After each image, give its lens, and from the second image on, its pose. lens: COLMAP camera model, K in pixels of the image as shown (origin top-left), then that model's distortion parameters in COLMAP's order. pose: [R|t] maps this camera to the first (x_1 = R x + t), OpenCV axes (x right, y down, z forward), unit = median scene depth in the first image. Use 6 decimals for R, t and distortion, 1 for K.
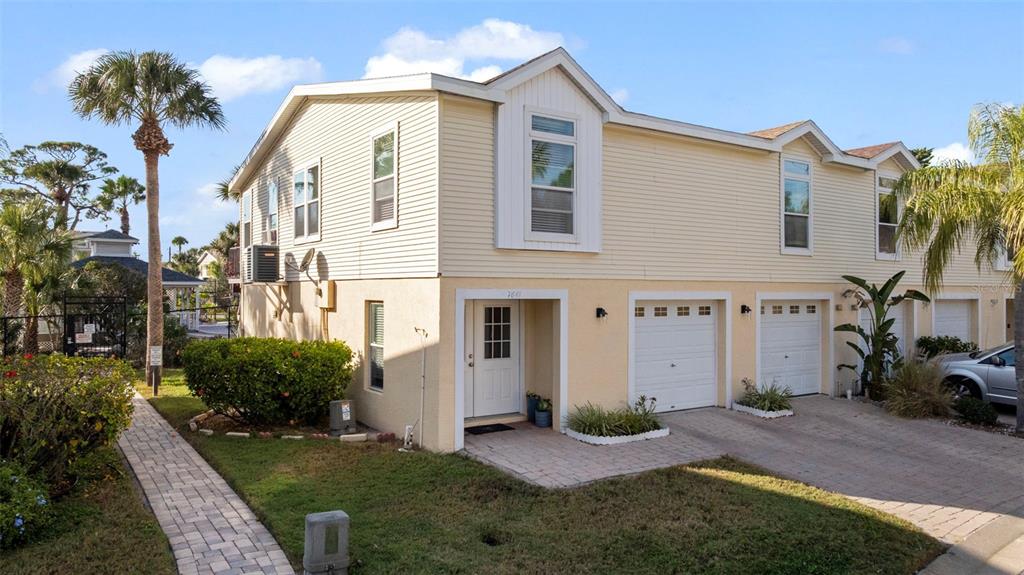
lens RADIAL K [[718.9, 0, 512.0], [0, 718.9, 288.0], [0, 0, 1]] dist [-0.000506, -0.000014]
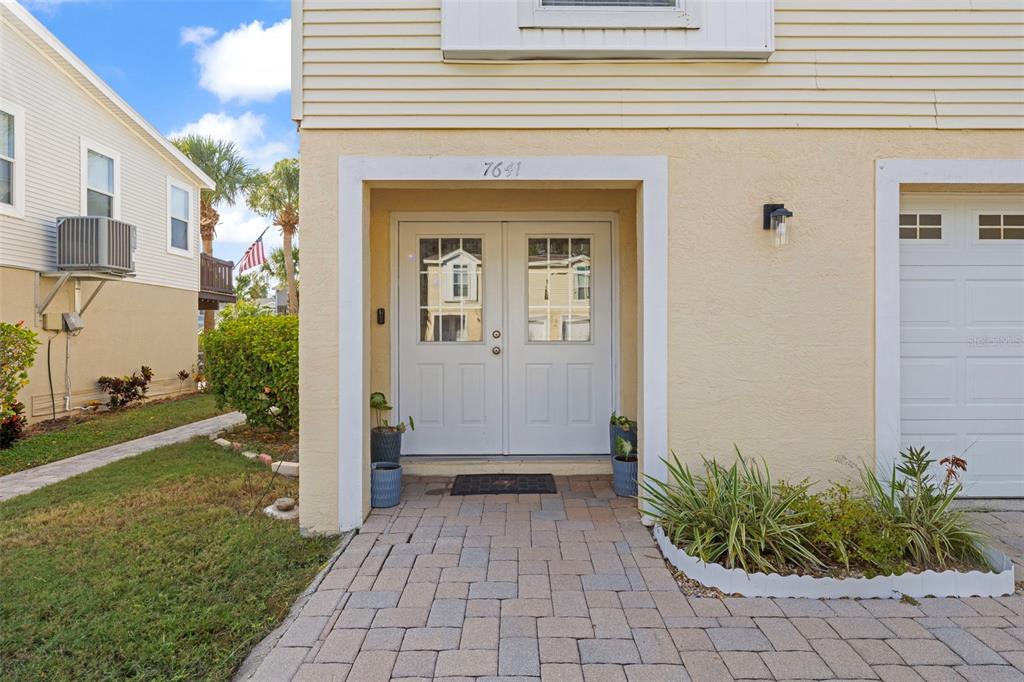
lens RADIAL K [[549.3, 0, 512.8], [0, 549.3, 336.2], [0, 0, 1]] dist [-0.000216, 0.000281]
pose [[0.836173, -0.004981, -0.548443, 0.165499], [0.006597, 0.999978, 0.000977, 0.096096], [0.548425, -0.004435, 0.836188, 0.683316]]
